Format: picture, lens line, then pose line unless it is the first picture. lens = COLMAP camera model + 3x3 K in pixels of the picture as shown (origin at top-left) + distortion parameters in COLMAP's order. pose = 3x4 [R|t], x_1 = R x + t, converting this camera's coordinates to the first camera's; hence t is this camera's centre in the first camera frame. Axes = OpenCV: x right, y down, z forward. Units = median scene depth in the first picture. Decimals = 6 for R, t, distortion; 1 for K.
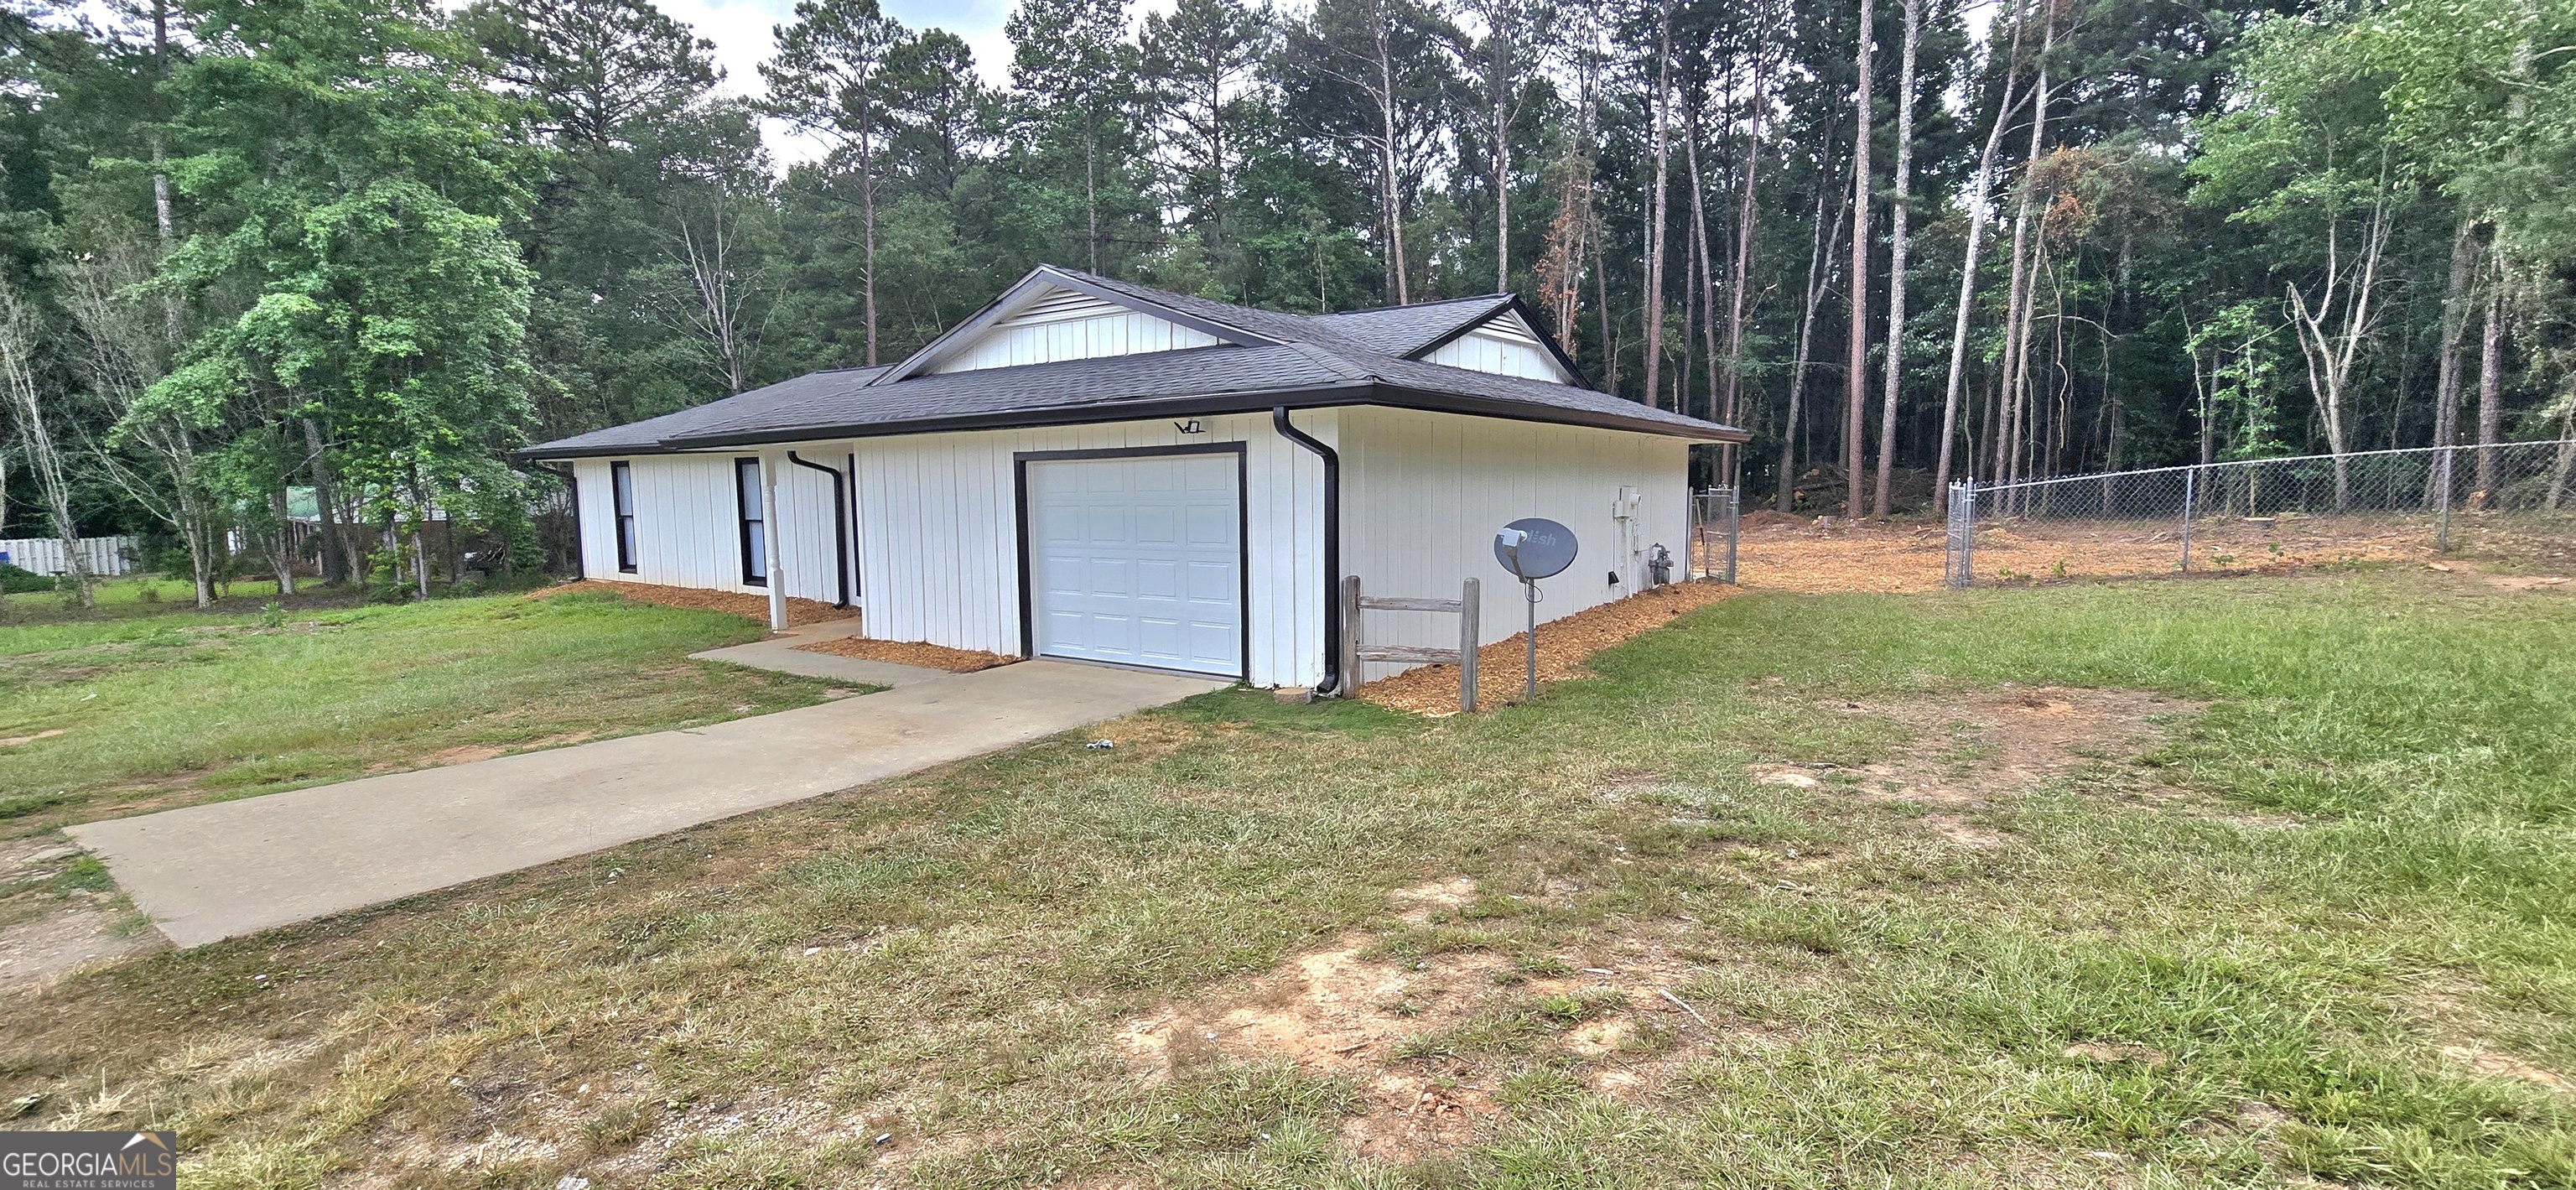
lens RADIAL K [[1061.9, 0, 1291.1], [0, 1061.9, 572.4], [0, 0, 1]] dist [-0.017348, 0.006619]
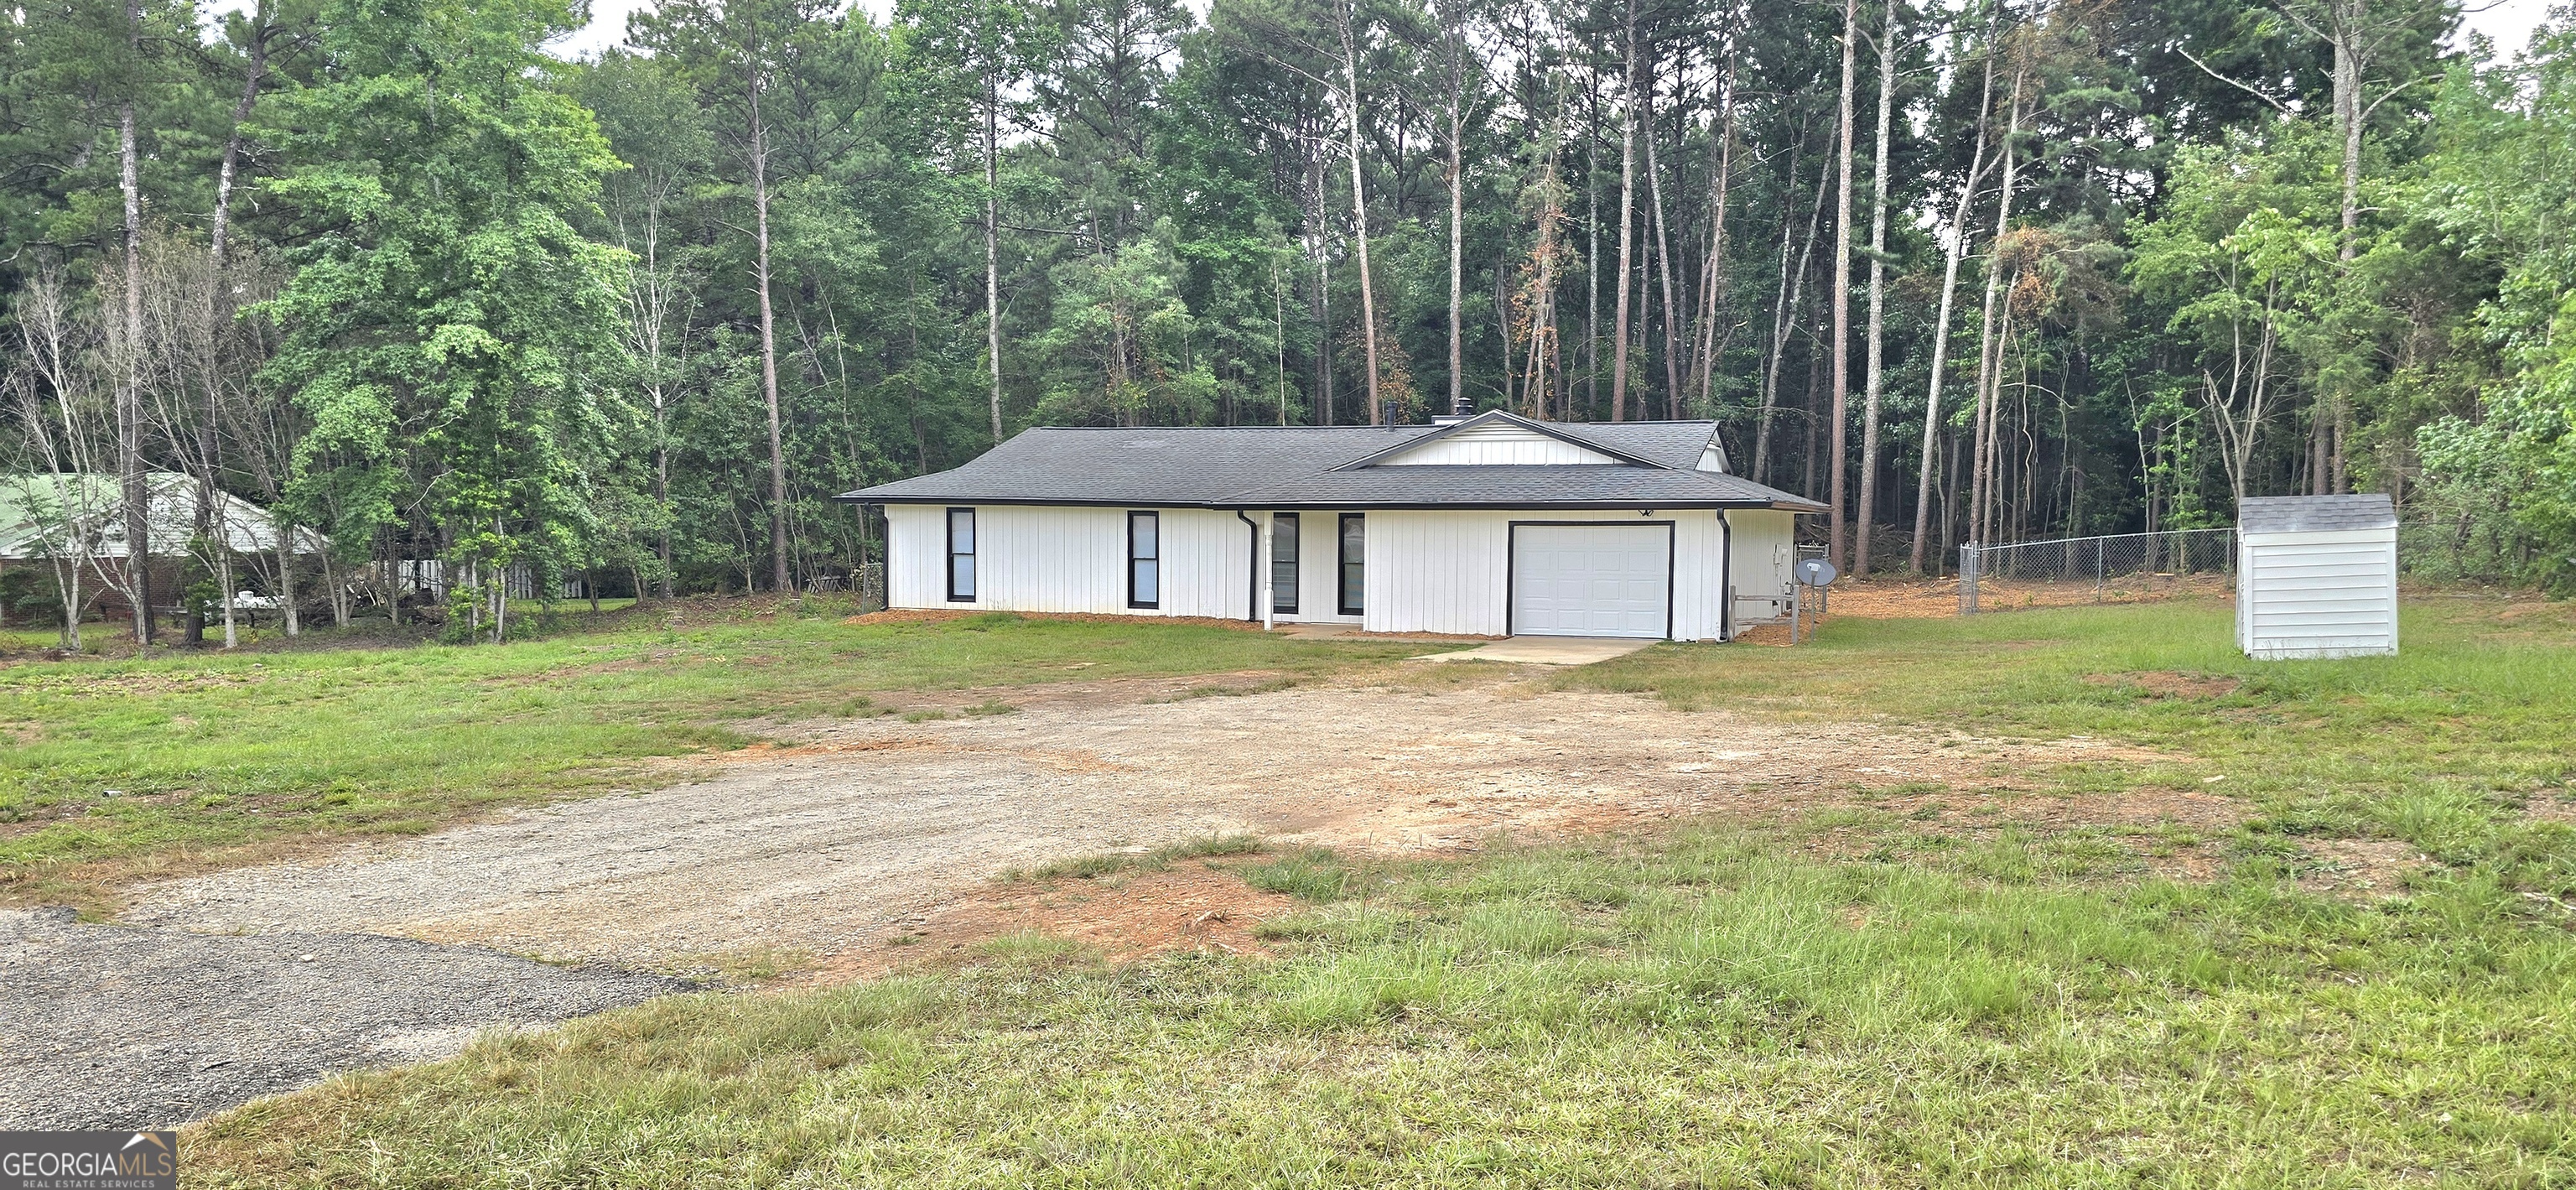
lens RADIAL K [[1721.7, 0, 1288.0], [0, 1721.7, 595.0], [0, 0, 1]] dist [0.054581, -0.065702]
pose [[0.974171, 0.010210, 0.225581, -0.358207], [-0.000606, 0.999092, -0.042602, 0.038188], [-0.225812, 0.041365, 0.973292, -0.487989]]
